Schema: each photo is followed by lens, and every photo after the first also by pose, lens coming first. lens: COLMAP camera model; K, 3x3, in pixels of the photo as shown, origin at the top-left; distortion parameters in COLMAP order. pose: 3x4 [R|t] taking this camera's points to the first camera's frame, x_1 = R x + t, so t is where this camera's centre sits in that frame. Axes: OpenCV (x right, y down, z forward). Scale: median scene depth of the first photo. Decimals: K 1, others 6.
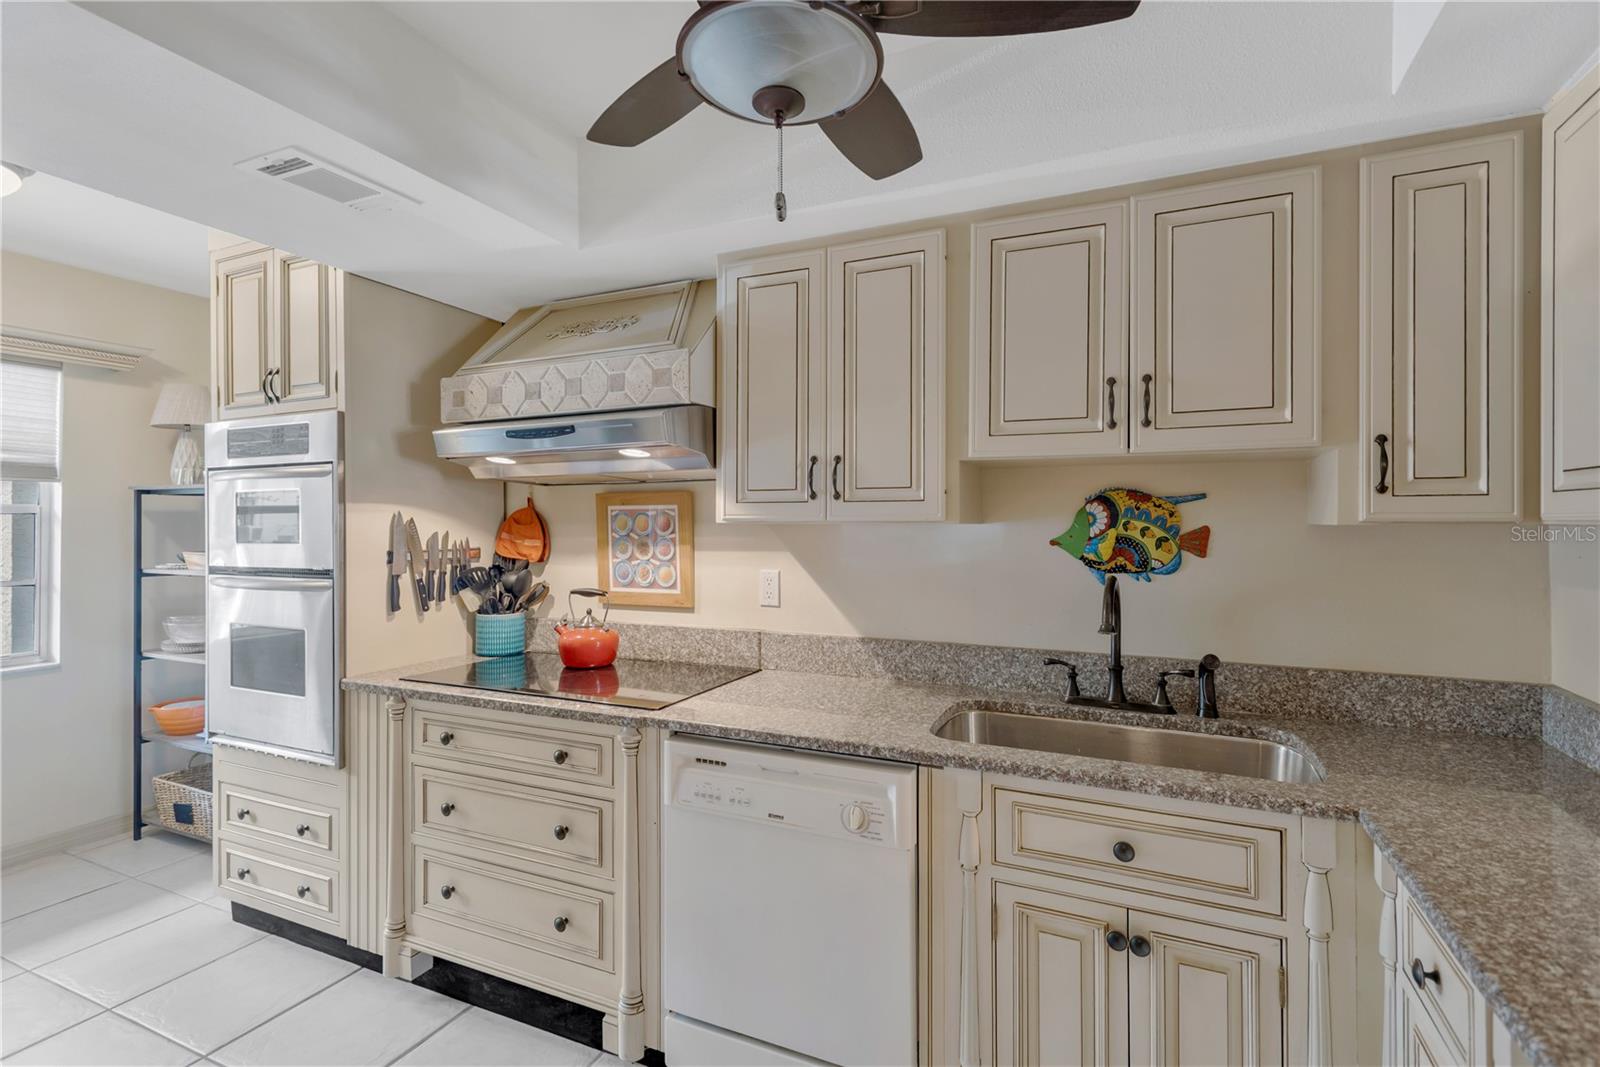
lens RADIAL K [[749.9, 0, 802.0], [0, 749.9, 521.6], [0, 0, 1]] dist [0.017859, -0.007049]
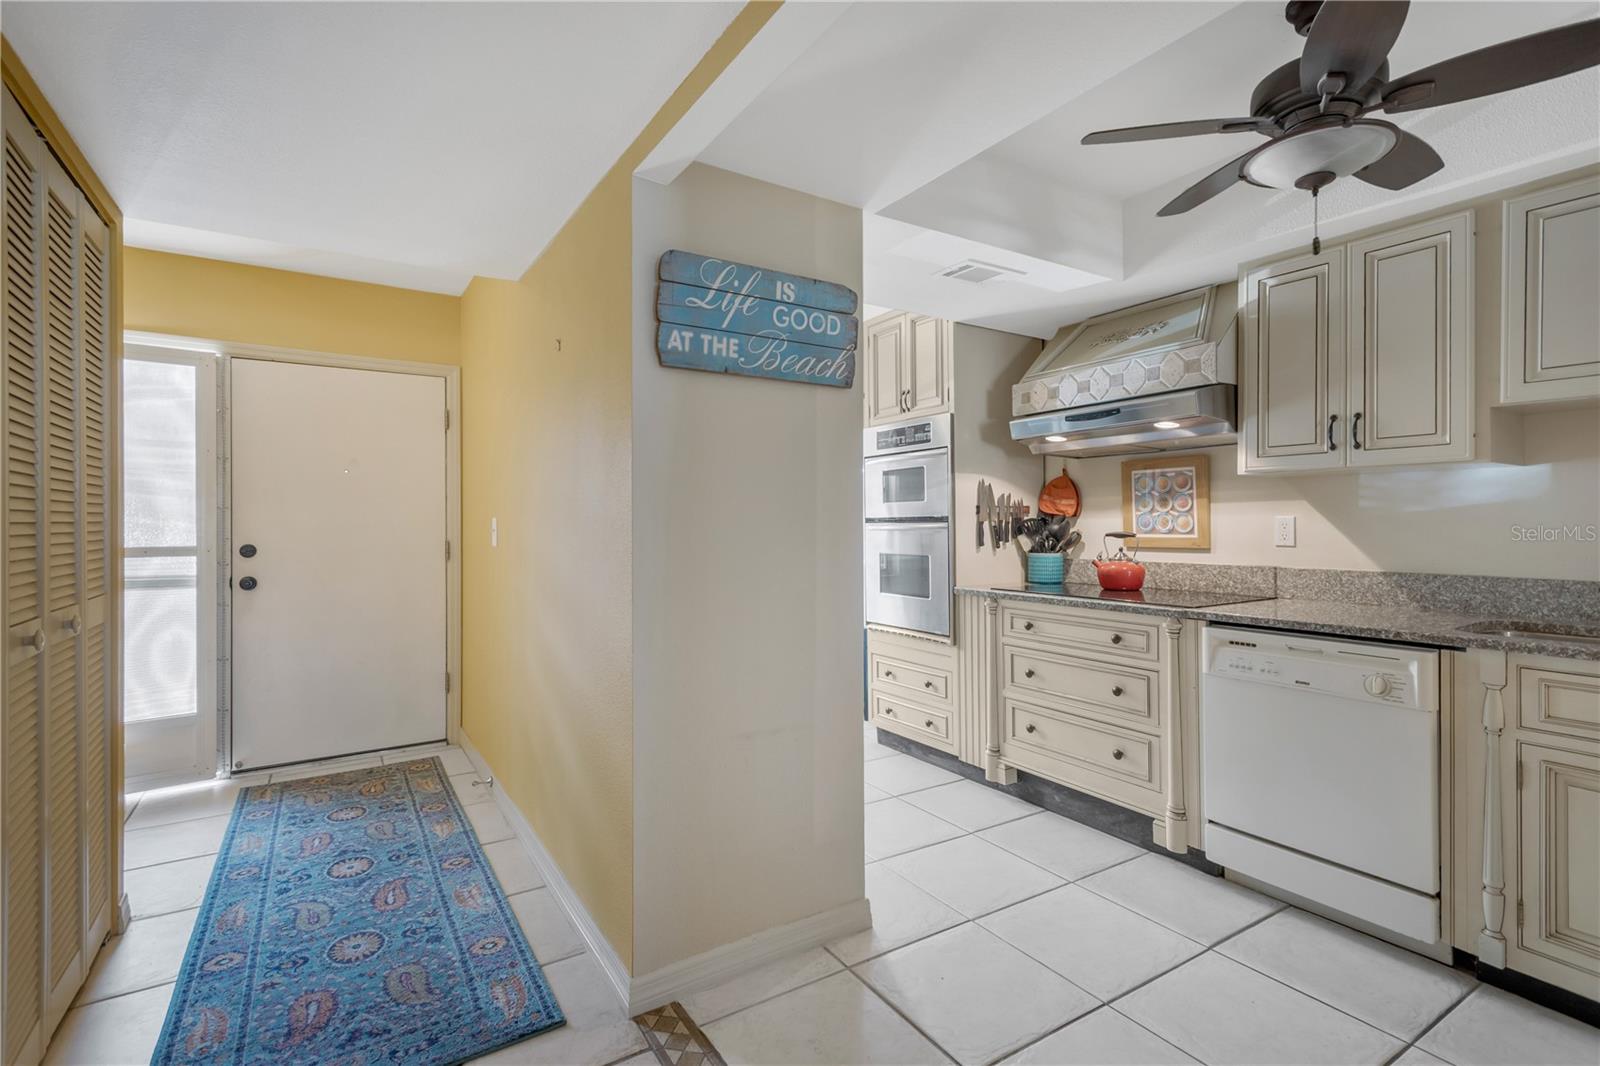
lens RADIAL K [[749.9, 0, 799.0], [0, 749.9, 524.5], [0, 0, 1]] dist [0.017859, -0.007049]
pose [[0.837169, -0.002315, -0.546939, -0.037443], [0.006966, 0.999955, 0.006429, 0.071745], [0.546900, -0.009192, 0.837148, -0.477217]]
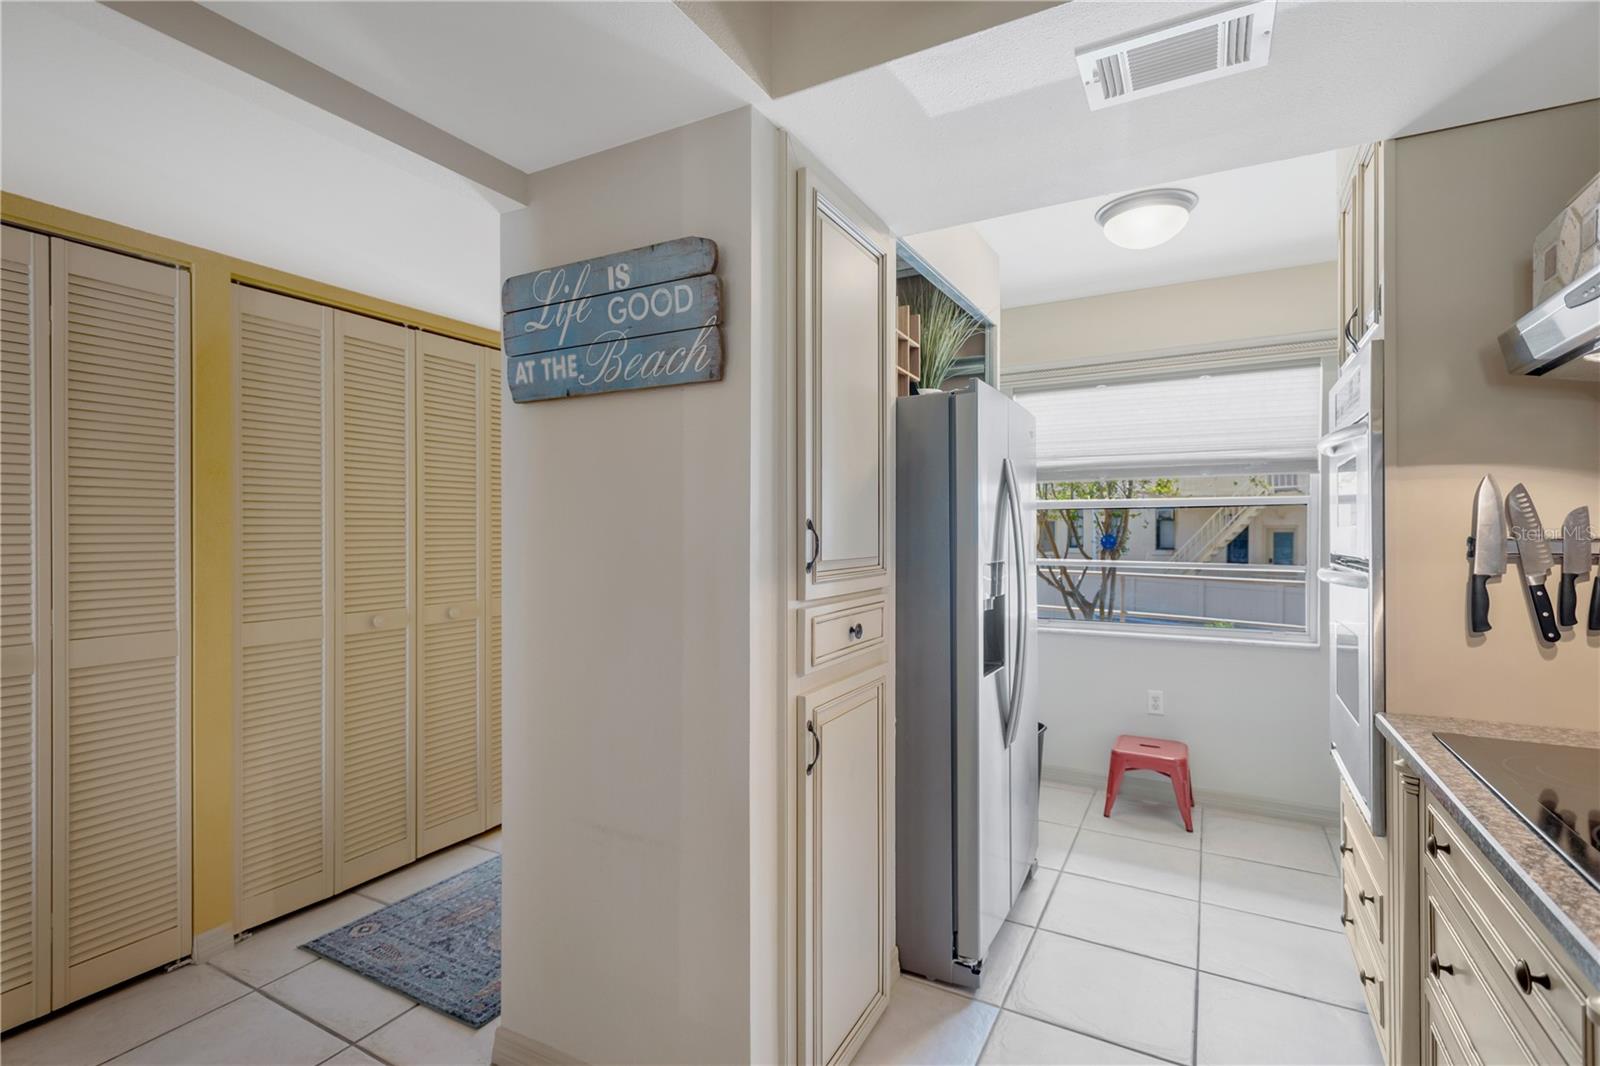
lens RADIAL K [[749.9, 0, 801.4], [0, 749.9, 545.6], [0, 0, 1]] dist [0.017859, -0.007049]
pose [[-0.072374, 0.014632, -0.997270, 0.156315], [0.003681, 0.999889, 0.014403, 0.038388], [0.997371, -0.002628, -0.072420, 0.528766]]
